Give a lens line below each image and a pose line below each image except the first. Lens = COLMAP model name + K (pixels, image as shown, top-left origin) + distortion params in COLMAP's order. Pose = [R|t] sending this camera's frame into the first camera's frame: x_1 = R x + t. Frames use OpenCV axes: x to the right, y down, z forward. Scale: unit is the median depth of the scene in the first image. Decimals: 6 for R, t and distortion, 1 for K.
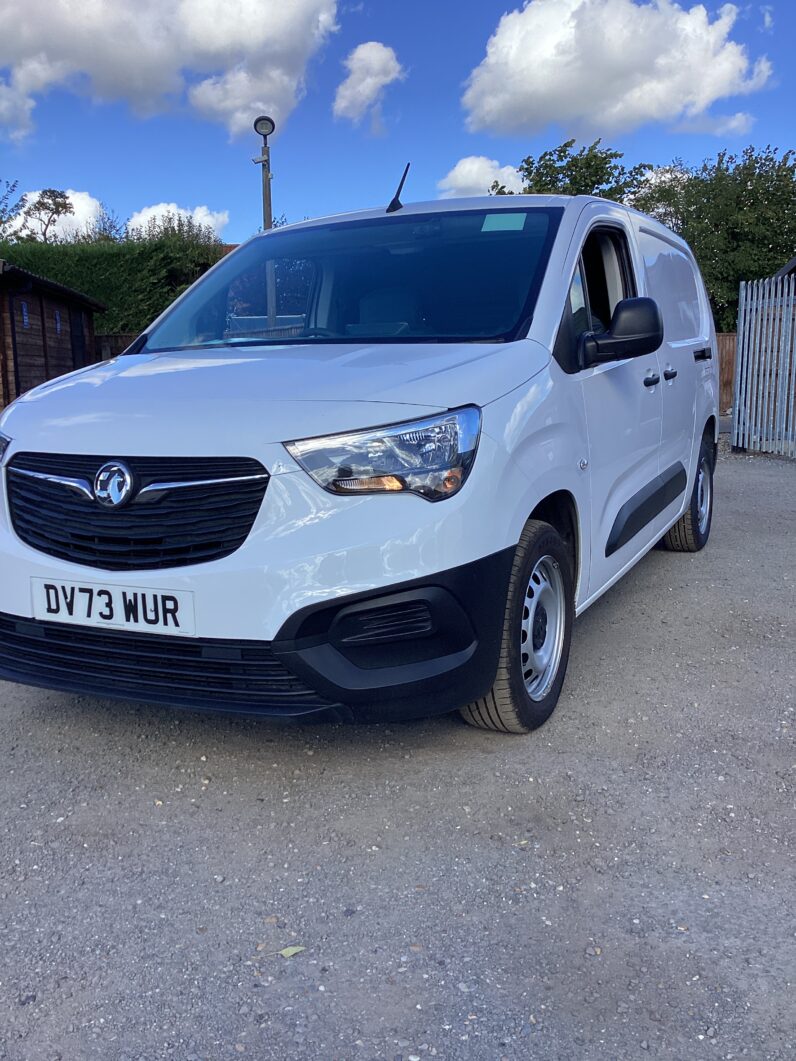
lens RADIAL K [[965.3, 0, 407.4], [0, 965.3, 531.9], [0, 0, 1]] dist [0.024806, 0.000000]
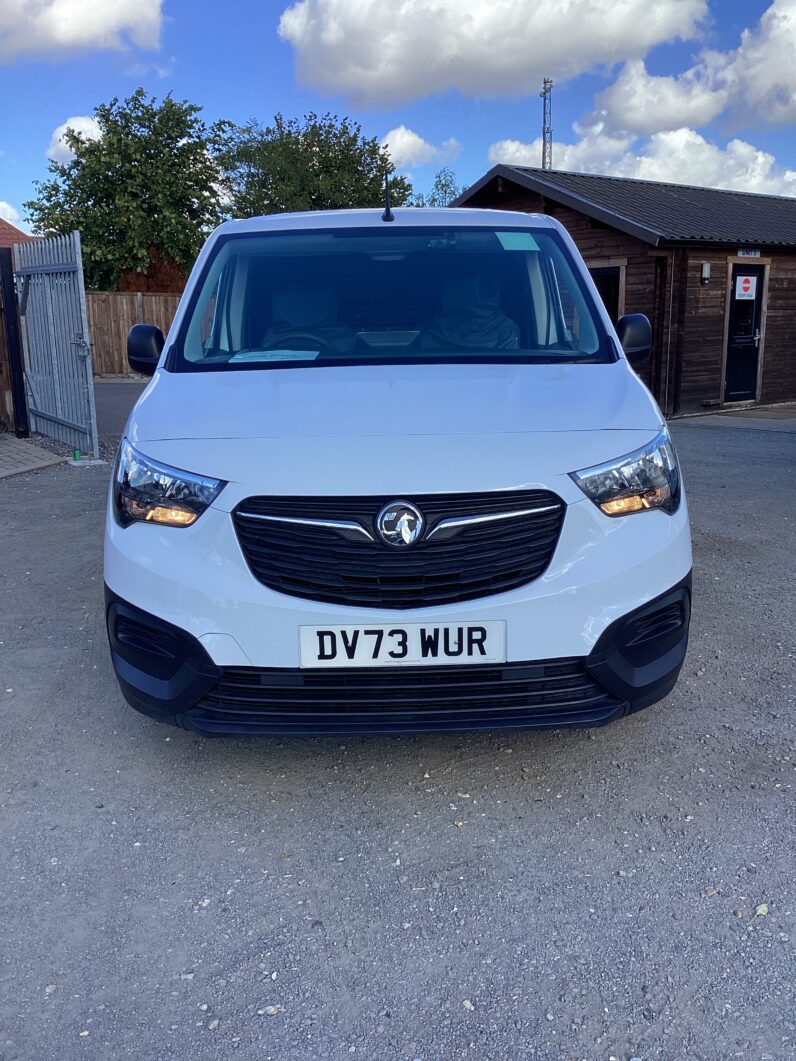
lens RADIAL K [[965.3, 0, 396.2], [0, 965.3, 527.3], [0, 0, 1]] dist [0.024806, 0.000000]
pose [[0.896483, -0.093483, 0.433105, -0.737696], [0.073431, 0.995319, 0.062838, -0.108437], [-0.436952, -0.024530, 0.899150, 0.100701]]
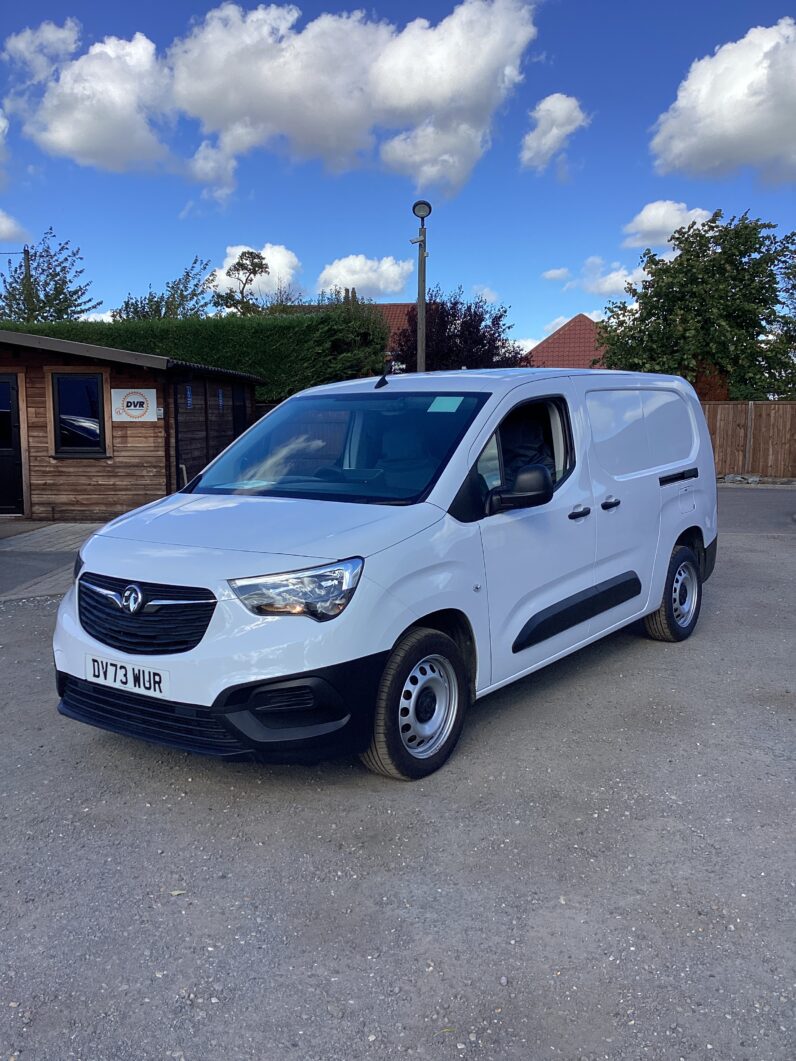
lens RADIAL K [[965.3, 0, 394.3], [0, 965.3, 526.3], [0, 0, 1]] dist [0.024806, 0.000000]
pose [[0.982105, 0.033715, -0.185292, 0.405867], [-0.043130, 0.997963, -0.047015, -0.111707], [0.183330, 0.054165, 0.981558, -0.480673]]
